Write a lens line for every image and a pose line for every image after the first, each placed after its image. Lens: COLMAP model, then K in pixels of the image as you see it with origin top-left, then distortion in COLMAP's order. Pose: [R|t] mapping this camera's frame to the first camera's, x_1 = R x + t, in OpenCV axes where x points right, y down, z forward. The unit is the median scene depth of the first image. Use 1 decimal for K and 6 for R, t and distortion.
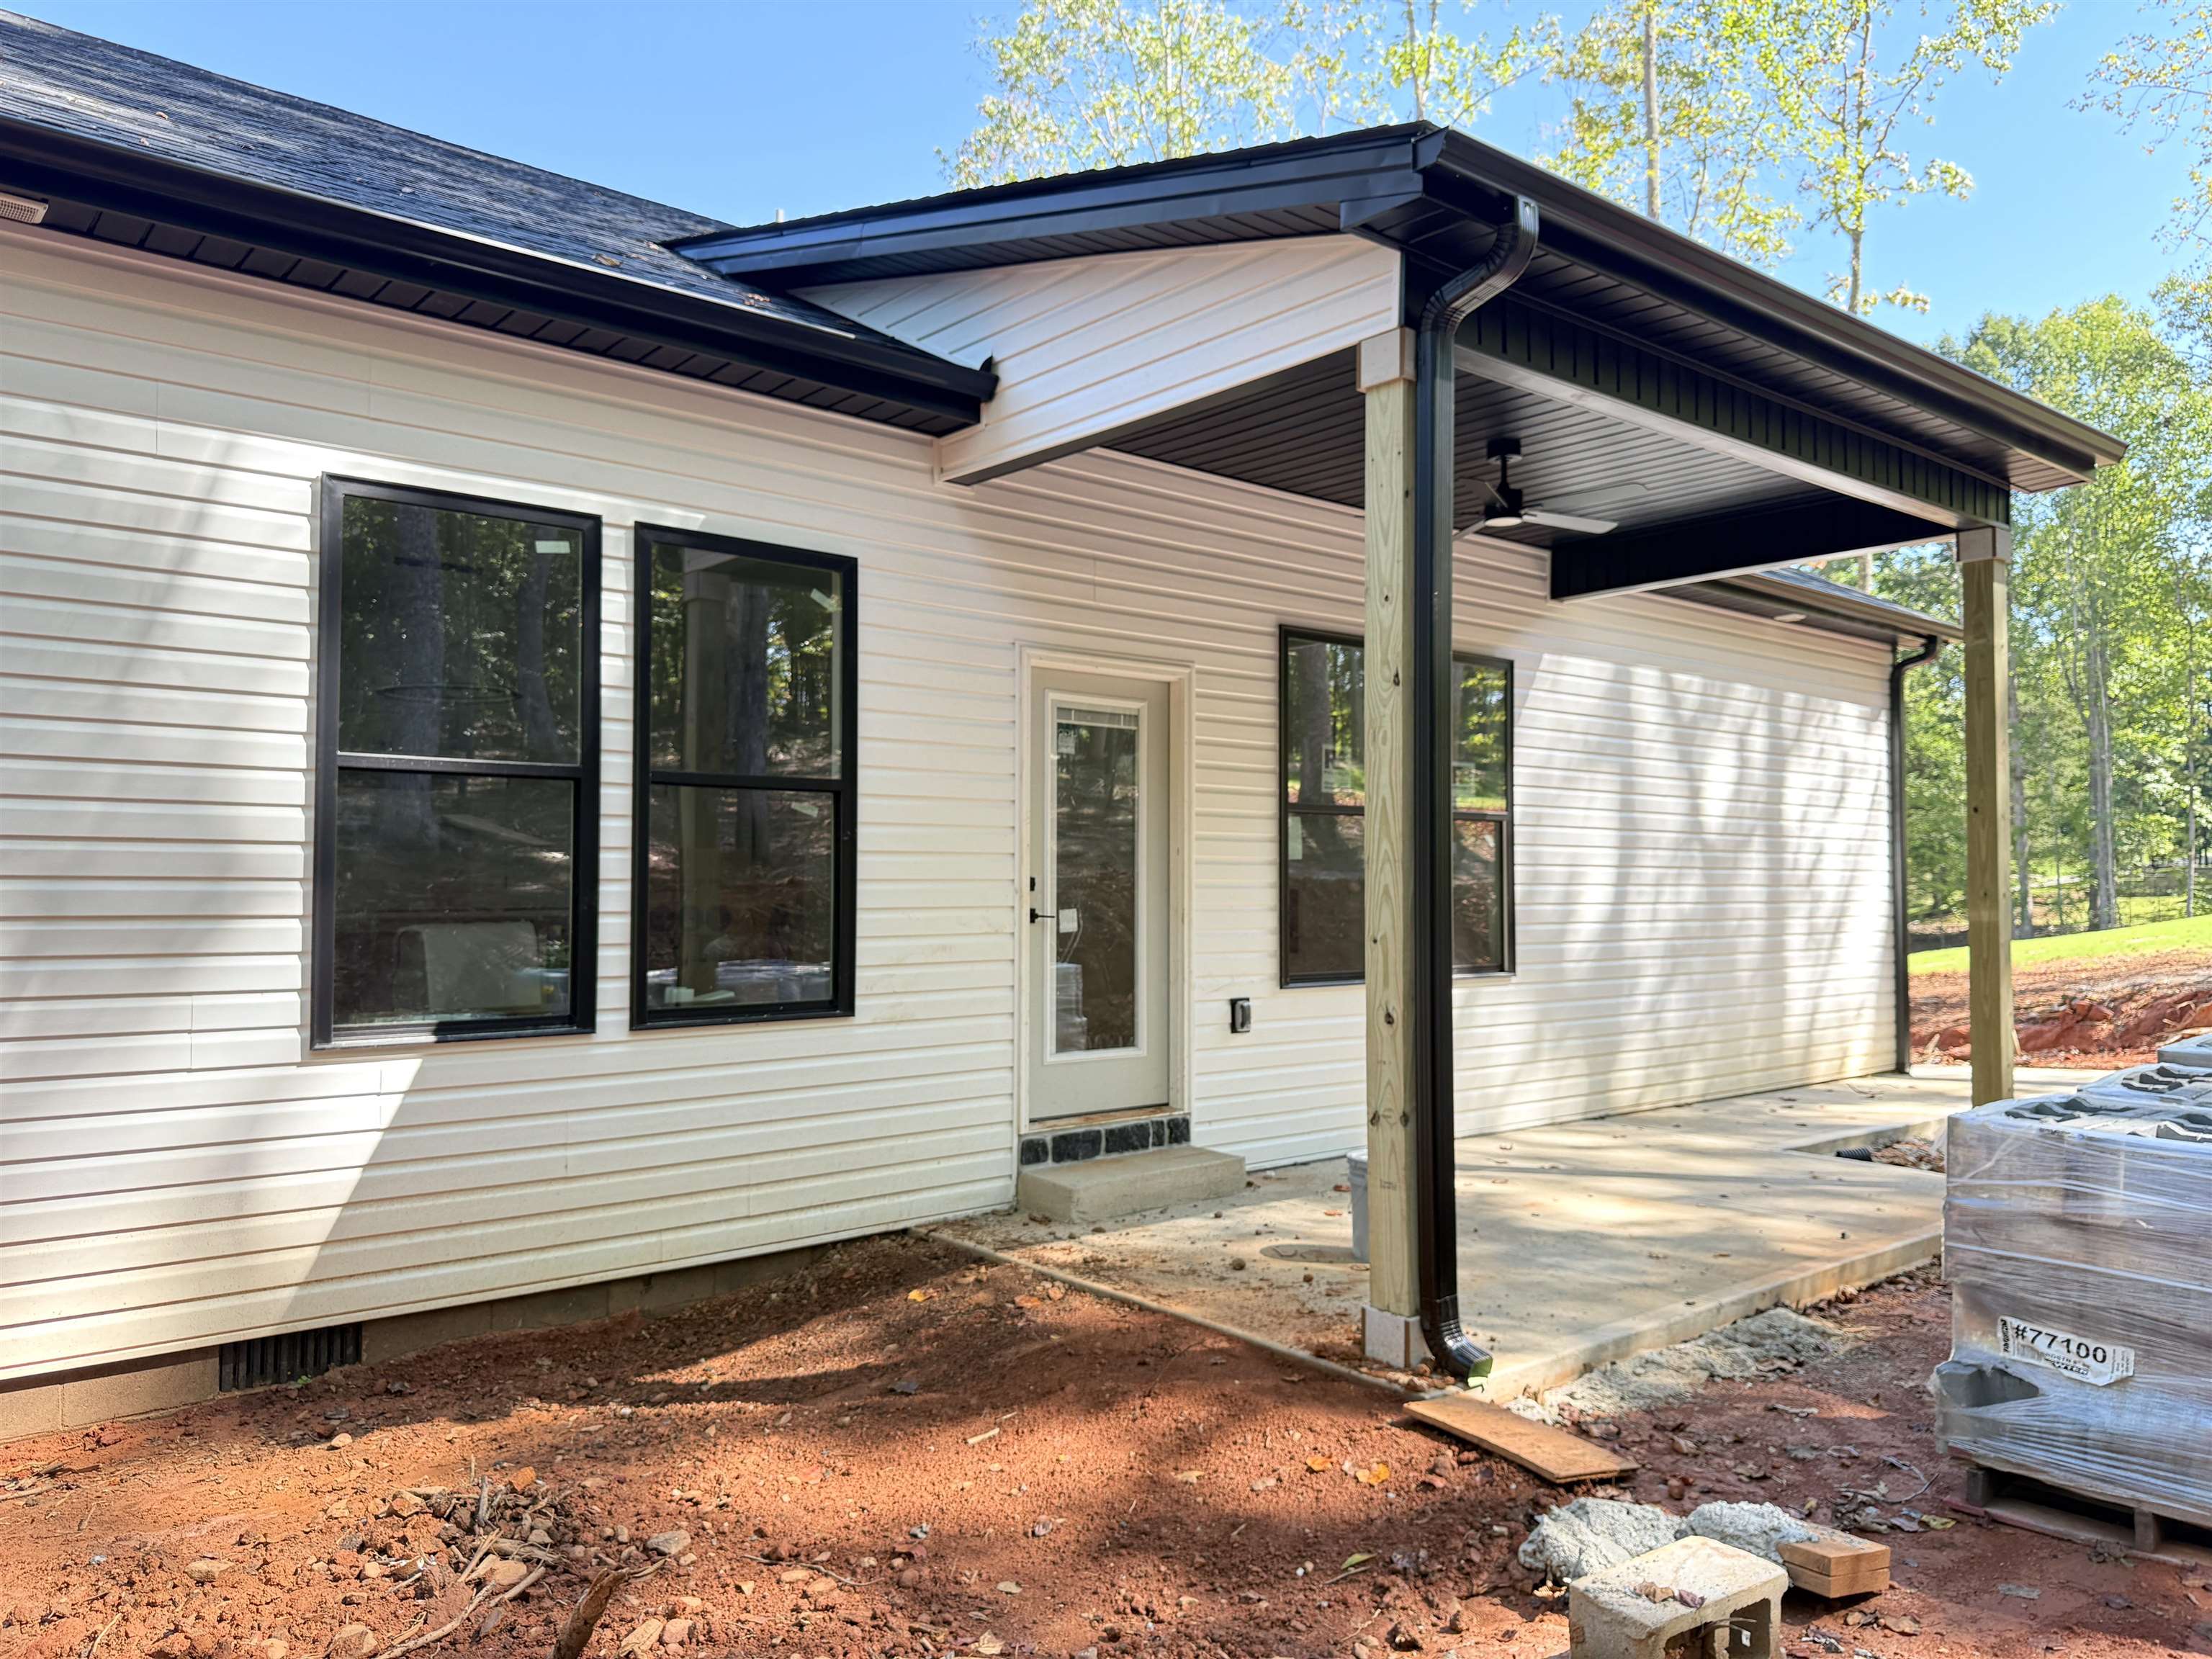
lens RADIAL K [[1572.0, 0, 1106.0], [0, 1572.0, 829.5], [0, 0, 1]] dist [-0.001264, -0.000197]
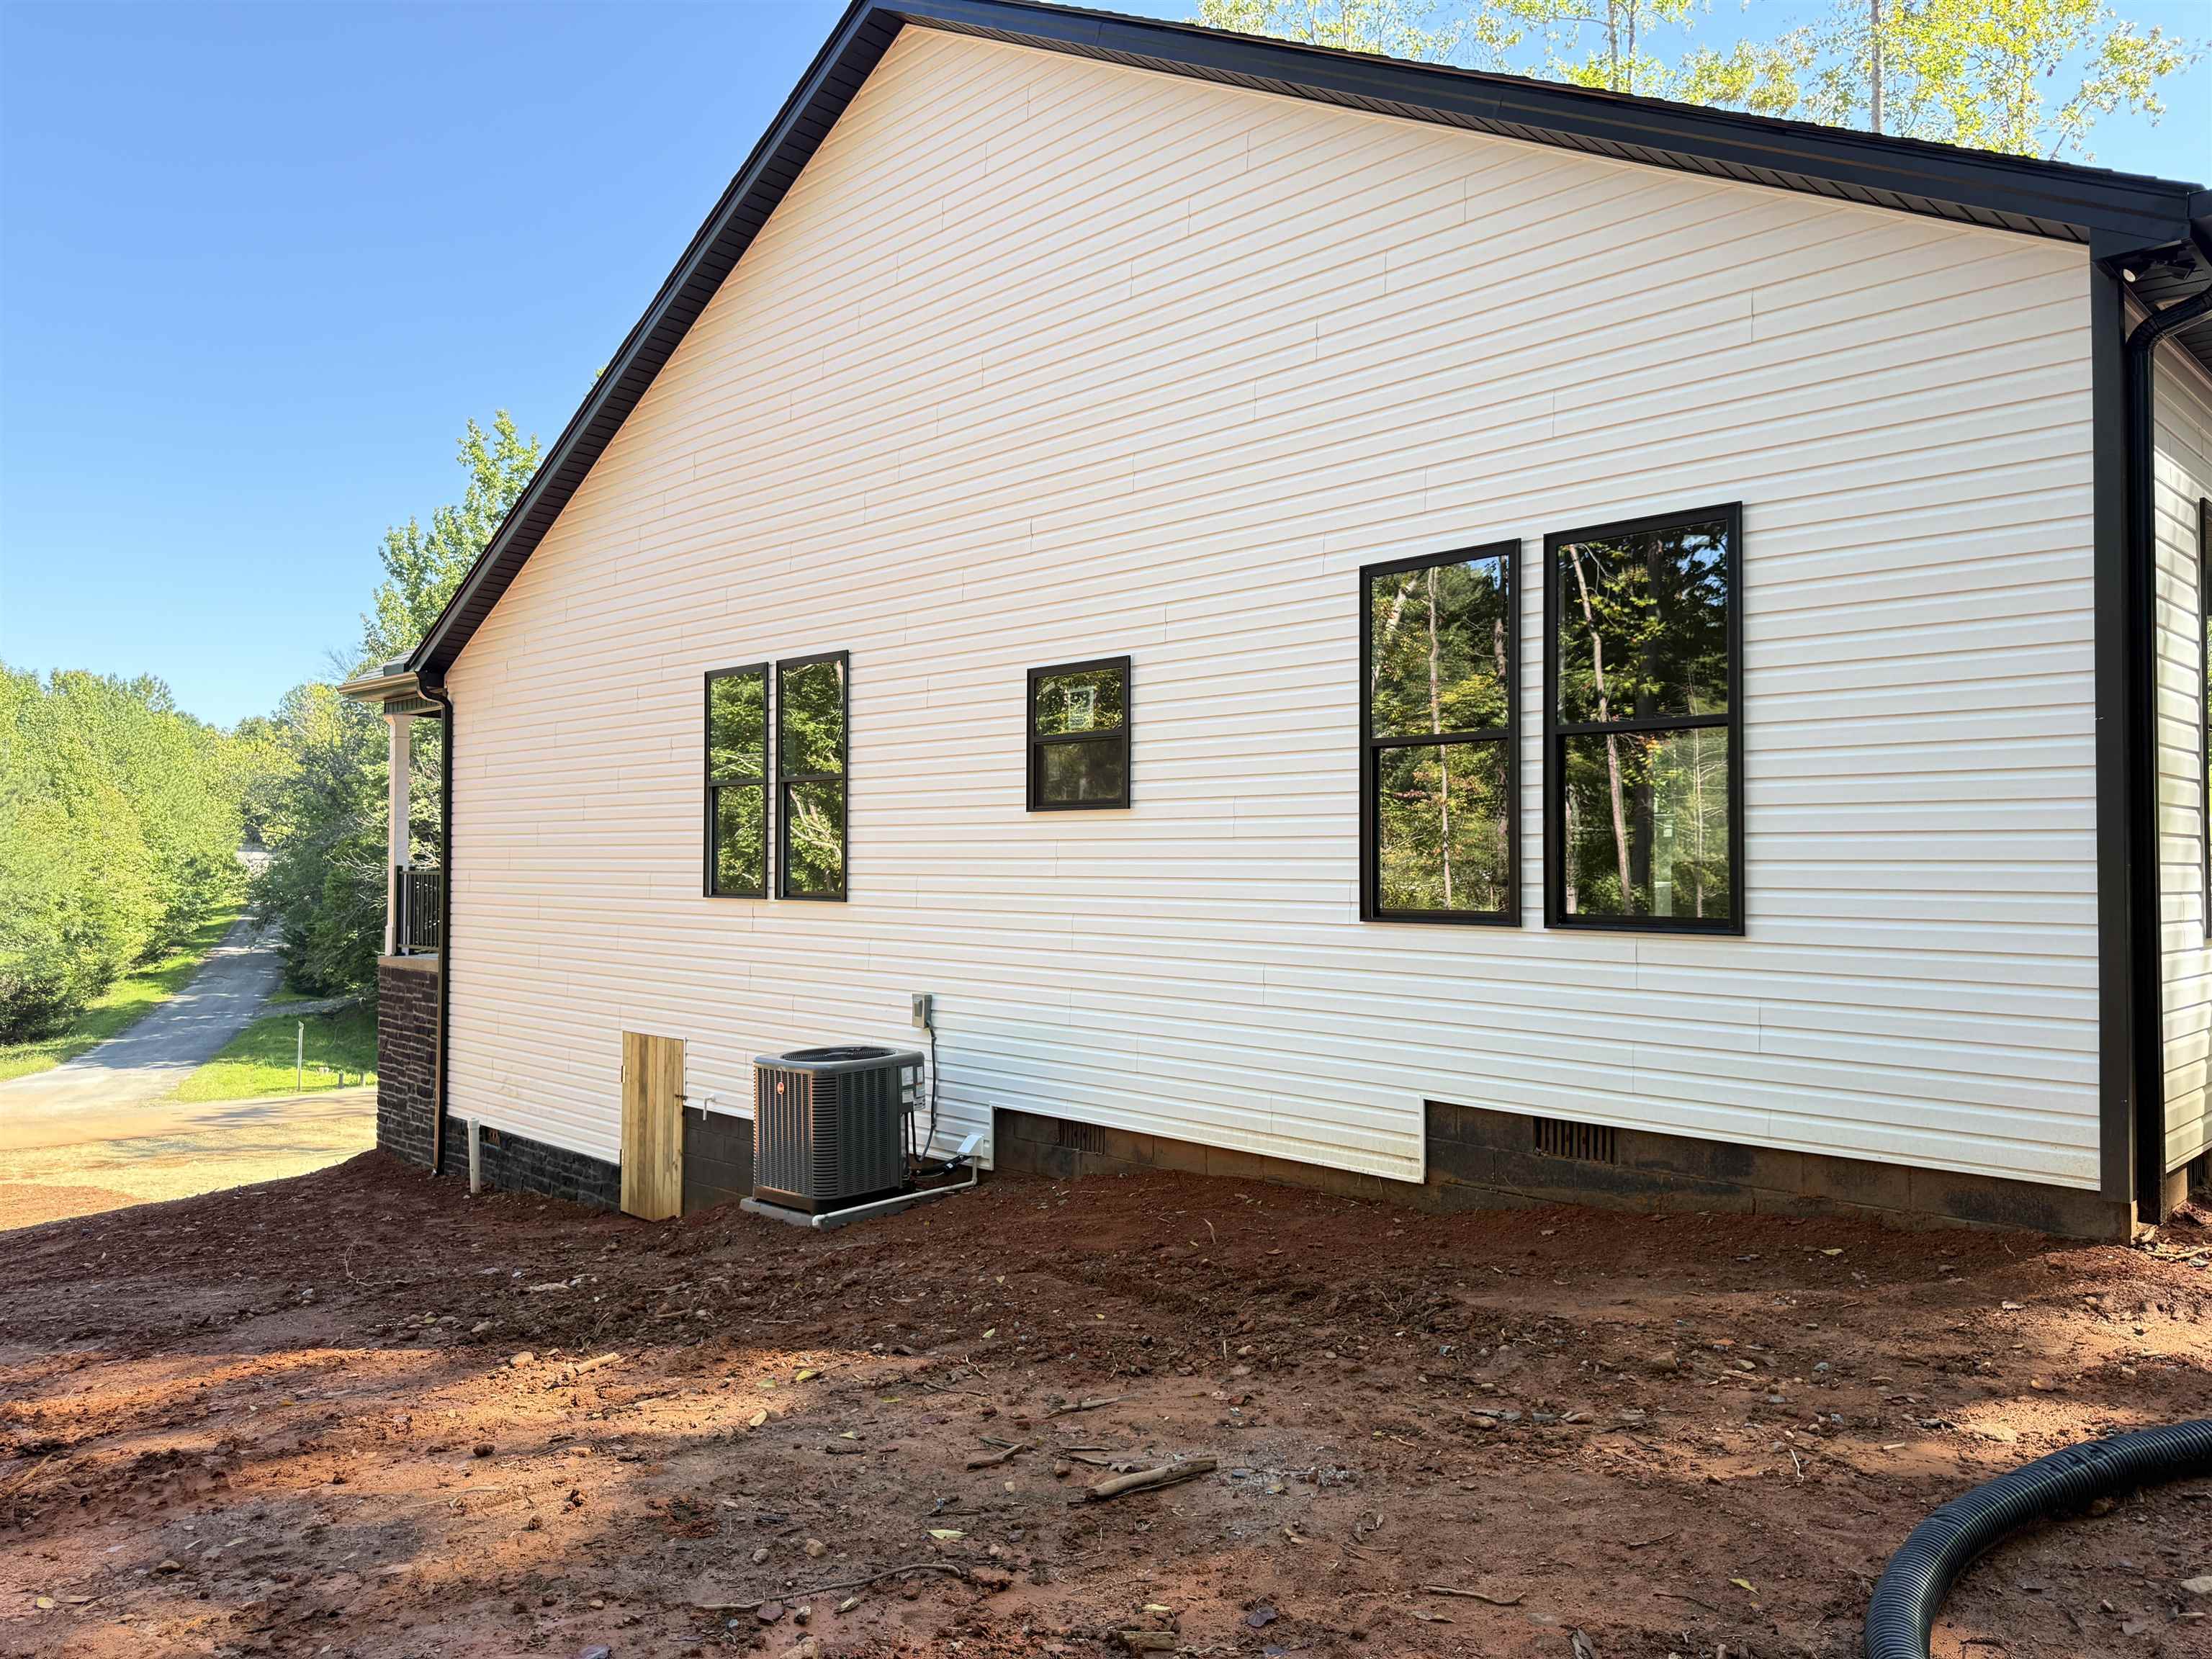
lens RADIAL K [[1572.0, 0, 1106.0], [0, 1572.0, 829.5], [0, 0, 1]] dist [-0.001264, -0.000197]
pose [[0.081058, -0.020779, -0.996493, 0.862680], [0.029064, 0.999407, -0.018476, 0.054196], [0.996286, -0.027464, 0.081614, 0.493369]]
